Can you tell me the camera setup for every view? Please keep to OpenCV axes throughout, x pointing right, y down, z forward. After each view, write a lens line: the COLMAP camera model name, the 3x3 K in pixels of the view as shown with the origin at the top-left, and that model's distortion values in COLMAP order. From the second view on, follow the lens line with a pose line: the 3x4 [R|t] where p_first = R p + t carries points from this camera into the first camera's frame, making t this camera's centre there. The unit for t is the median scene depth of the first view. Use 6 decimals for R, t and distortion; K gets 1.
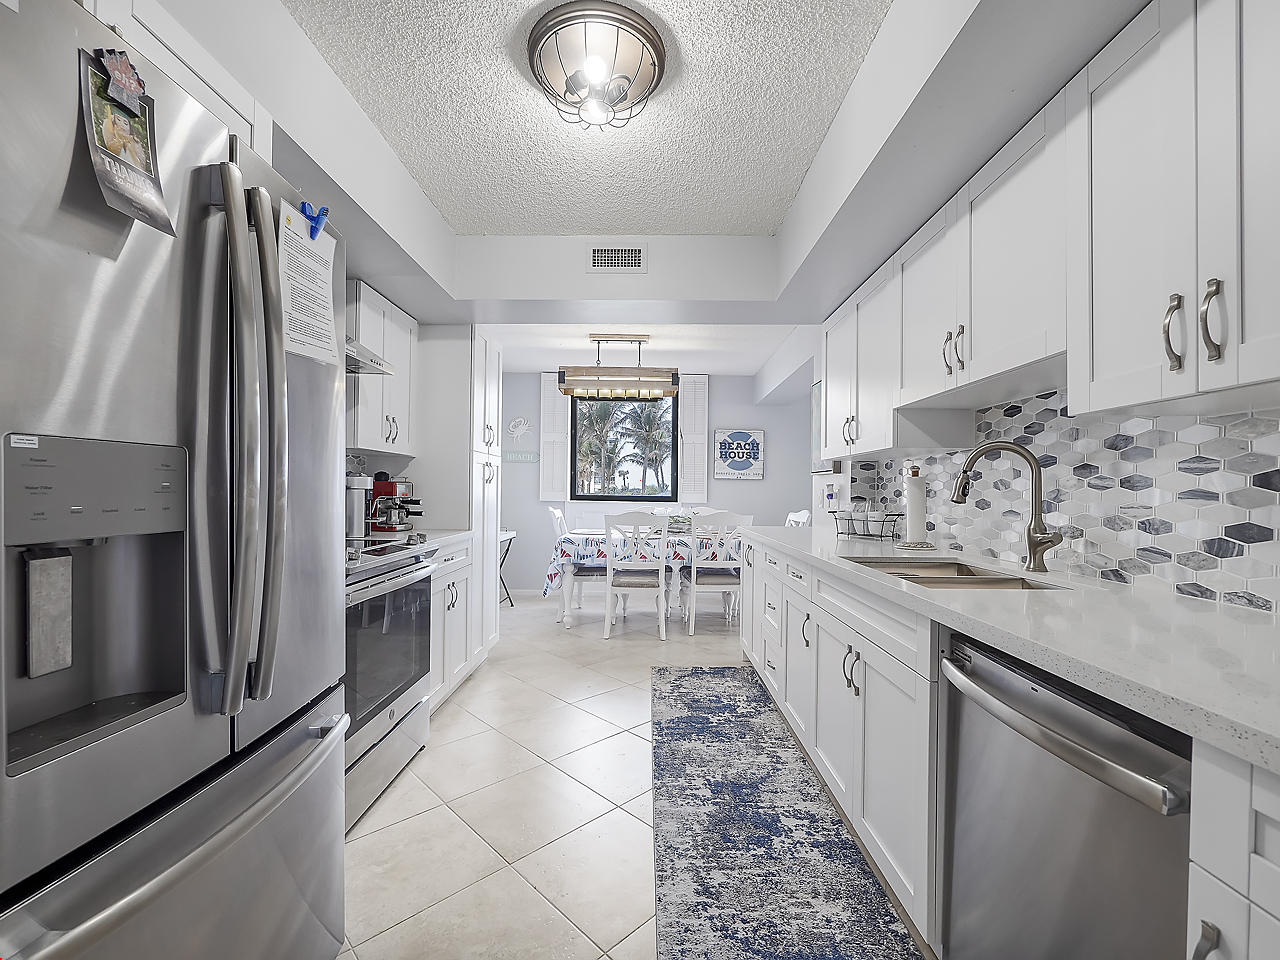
lens RADIAL K [[547.0, 0, 636.3], [0, 547.0, 474.5], [0, 0, 1]] dist [0.002123, 0.000209]
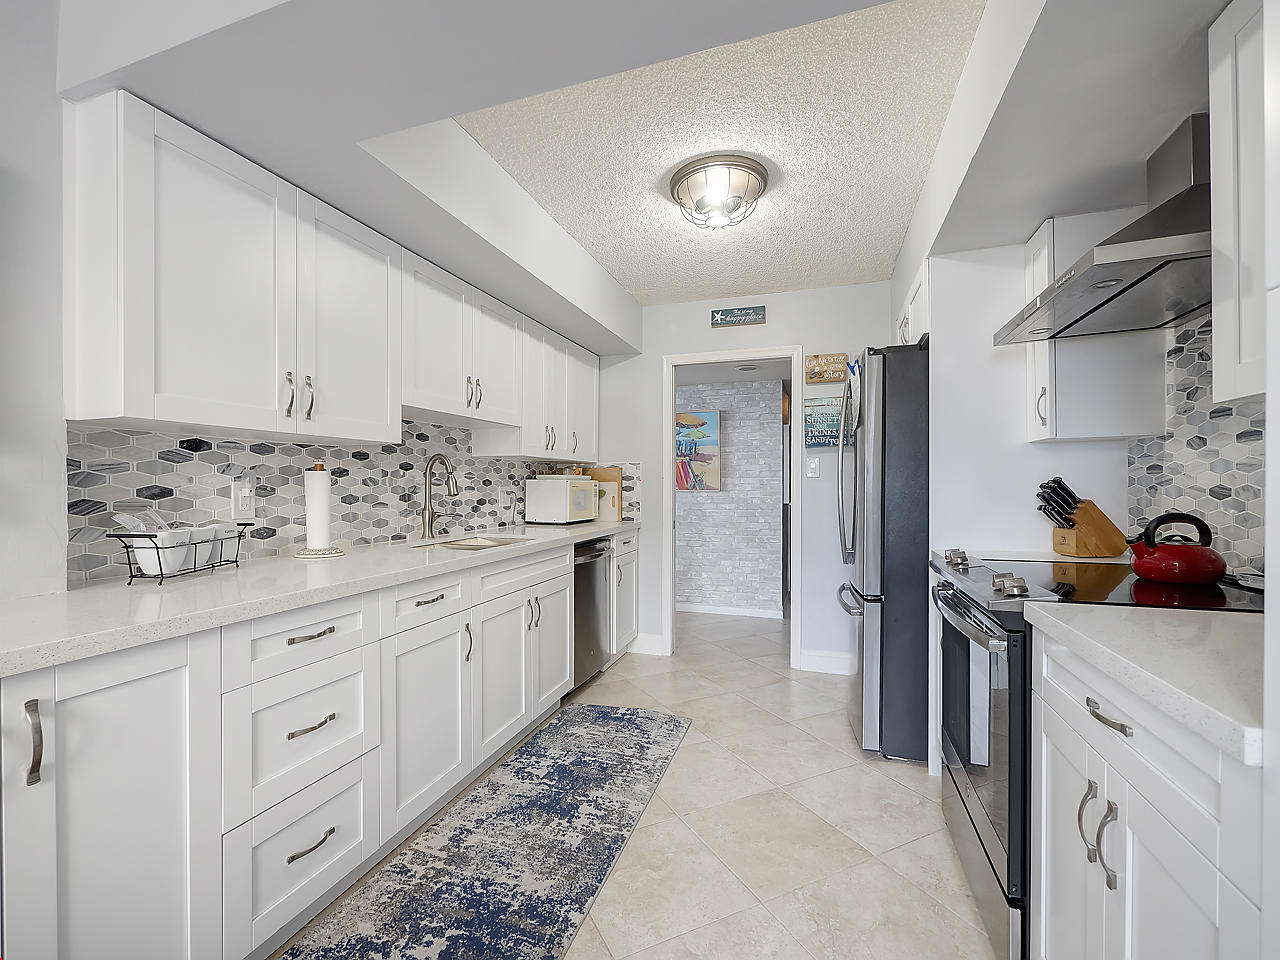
lens RADIAL K [[547.0, 0, 636.3], [0, 547.0, 474.5], [0, 0, 1]] dist [0.002123, 0.000209]
pose [[-0.954238, -0.001551, 0.299043, -0.251933], [-0.016798, 0.998686, -0.048423, 0.052572], [-0.298575, -0.051231, -0.953010, 2.000291]]
